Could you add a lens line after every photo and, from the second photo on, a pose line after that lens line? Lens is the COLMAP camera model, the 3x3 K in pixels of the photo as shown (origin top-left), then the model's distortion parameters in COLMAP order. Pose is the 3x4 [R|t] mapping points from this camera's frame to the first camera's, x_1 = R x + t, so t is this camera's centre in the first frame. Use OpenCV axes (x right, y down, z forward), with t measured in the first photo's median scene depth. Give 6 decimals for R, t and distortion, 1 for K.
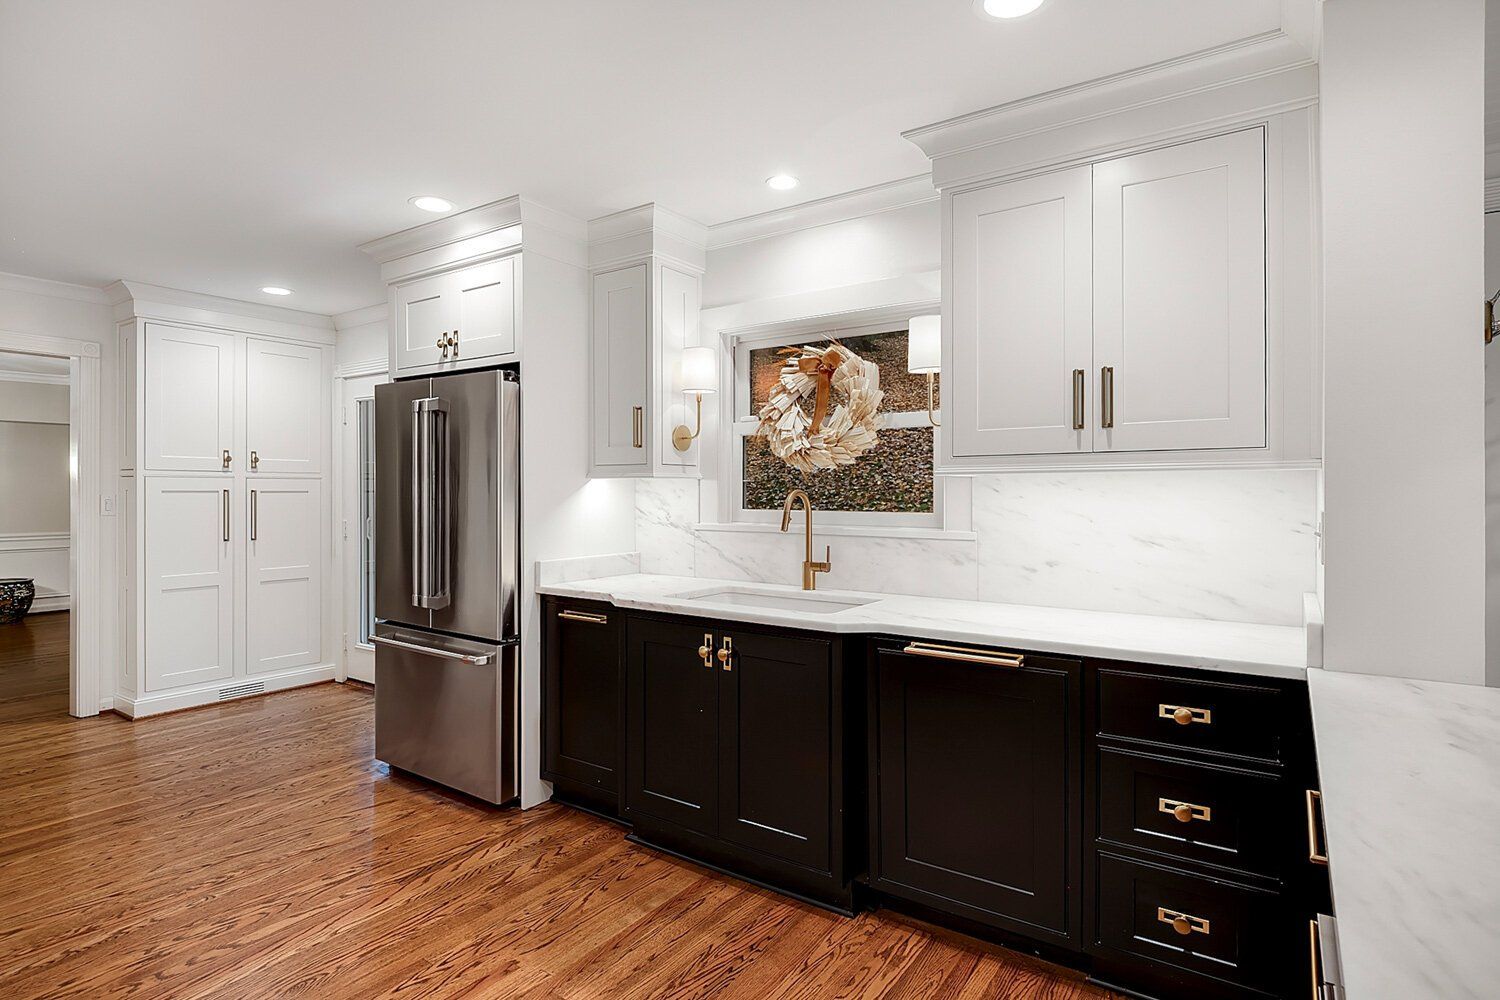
lens RADIAL K [[789.5, 0, 747.3], [0, 789.5, 494.4], [0, 0, 1]] dist [-0.001983, -0.000735]
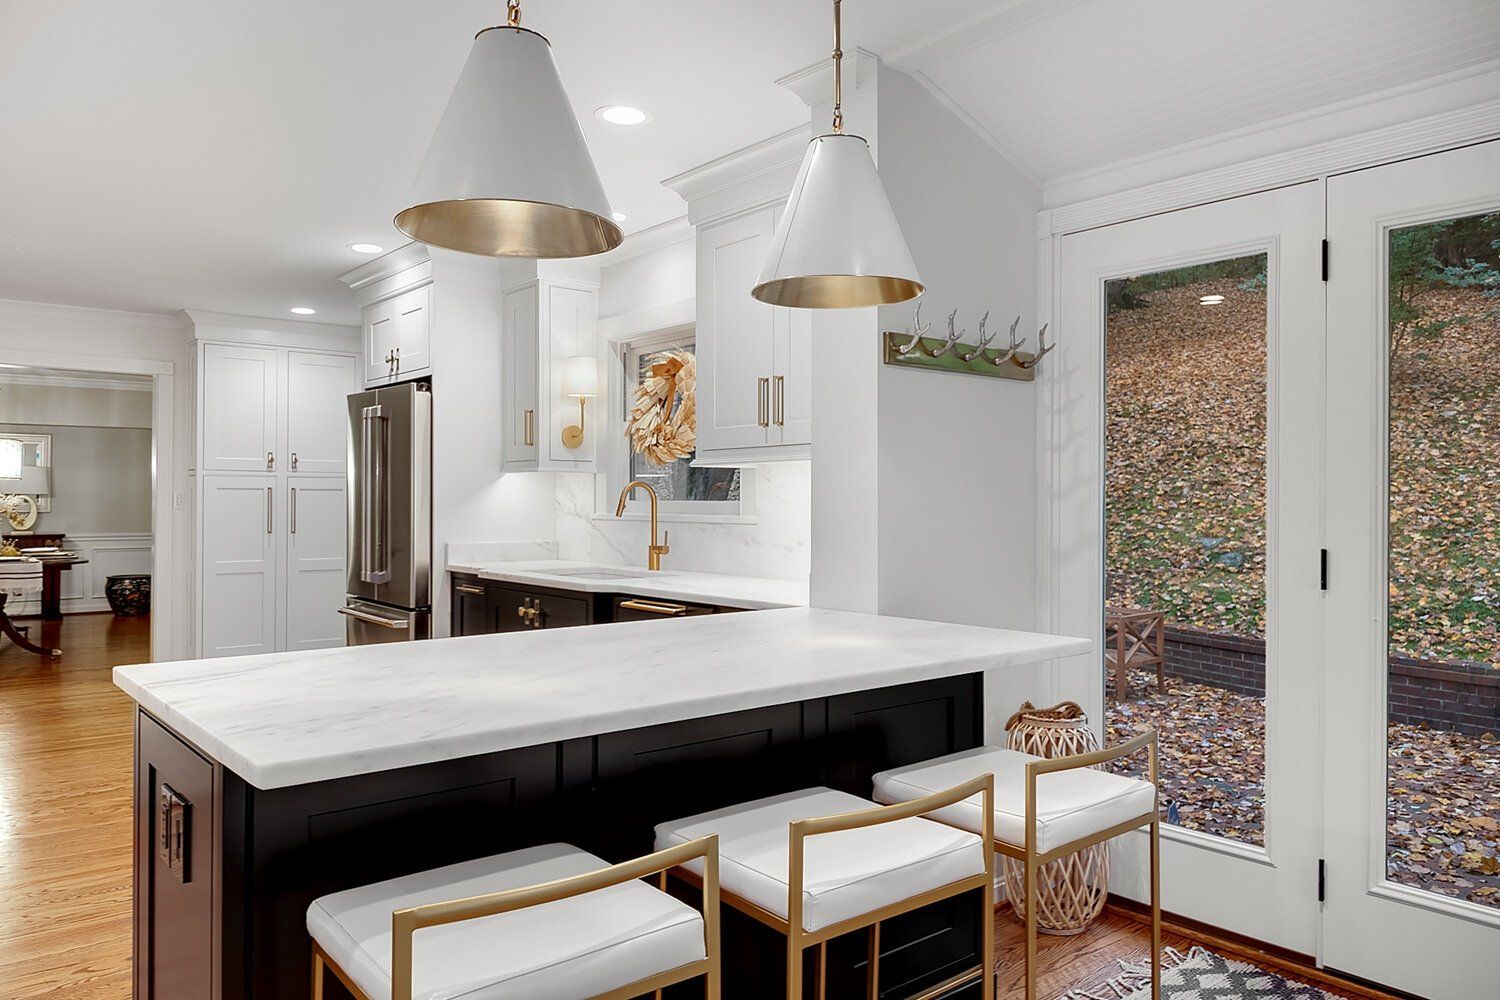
lens RADIAL K [[1055.5, 0, 750.0], [0, 1055.5, 500.0], [0, 0, 1]] dist [0.001531, -0.002215]
pose [[0.964440, 0.000862, -0.264300, 0.566775], [-0.002372, 0.999983, -0.005395, 0.026568], [0.264291, 0.005830, 0.964425, -0.387231]]
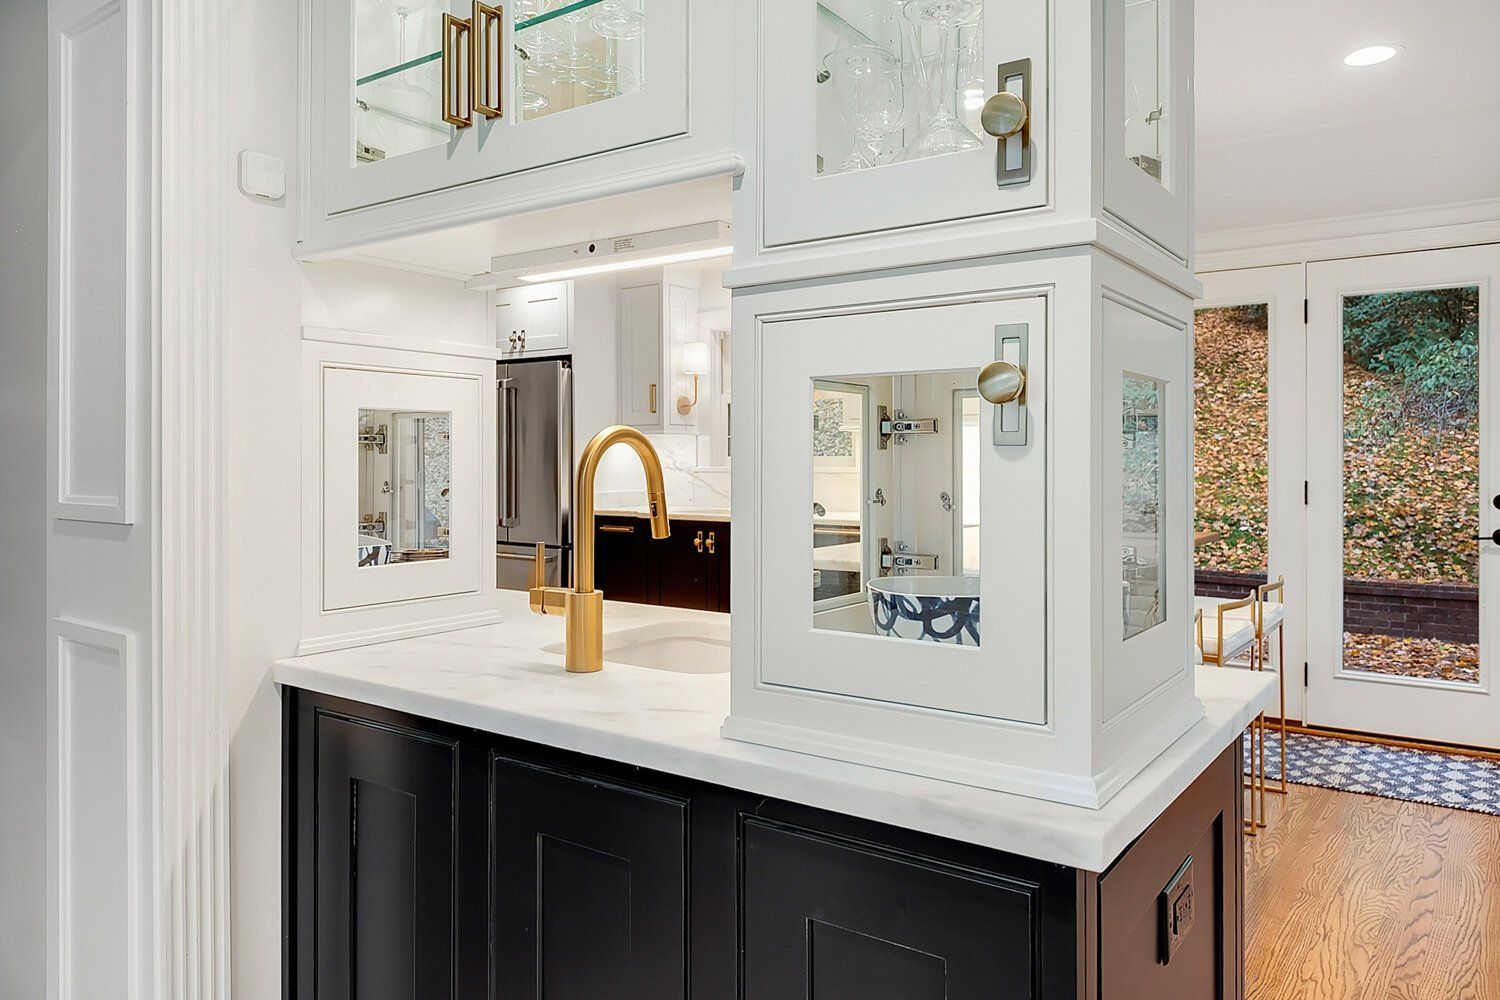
lens RADIAL K [[1055.4, 0, 755.9], [0, 1055.4, 467.8], [0, 0, 1]] dist [-0.003208, -0.000972]
pose [[0.999696, -0.004572, -0.024212, 0.091060], [0.004677, 0.999980, 0.004266, 0.032025], [0.024192, -0.004378, 0.999698, -0.885979]]
